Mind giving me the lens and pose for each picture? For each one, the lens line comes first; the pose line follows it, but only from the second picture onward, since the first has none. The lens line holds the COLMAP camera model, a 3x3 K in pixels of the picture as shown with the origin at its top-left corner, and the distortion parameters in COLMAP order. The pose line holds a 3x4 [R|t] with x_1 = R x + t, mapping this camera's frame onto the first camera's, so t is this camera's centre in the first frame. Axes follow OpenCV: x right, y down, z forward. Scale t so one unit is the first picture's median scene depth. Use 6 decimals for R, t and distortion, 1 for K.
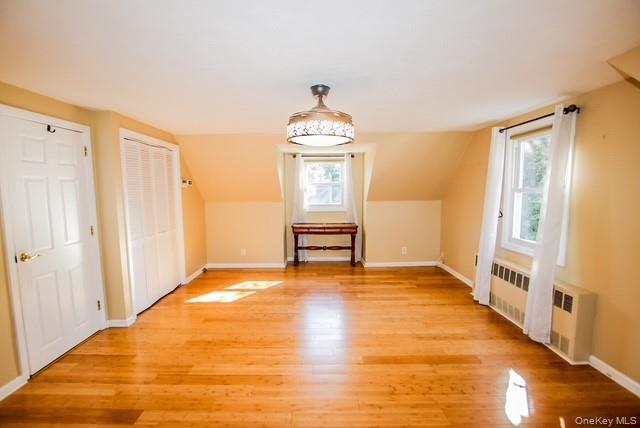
lens RADIAL K [[297.4, 0, 316.8], [0, 297.4, 214.6], [0, 0, 1]] dist [-0.037051, 0.005298]
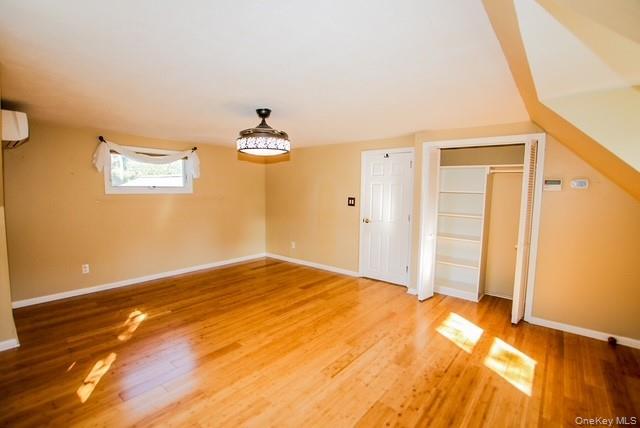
lens RADIAL K [[297.4, 0, 316.8], [0, 297.4, 214.6], [0, 0, 1]] dist [-0.037051, 0.005298]
pose [[-0.636915, 0.065839, -0.768118, 0.584684], [-0.078082, 0.985714, 0.149234, -0.128406], [0.766970, 0.155025, -0.622675, 1.358300]]
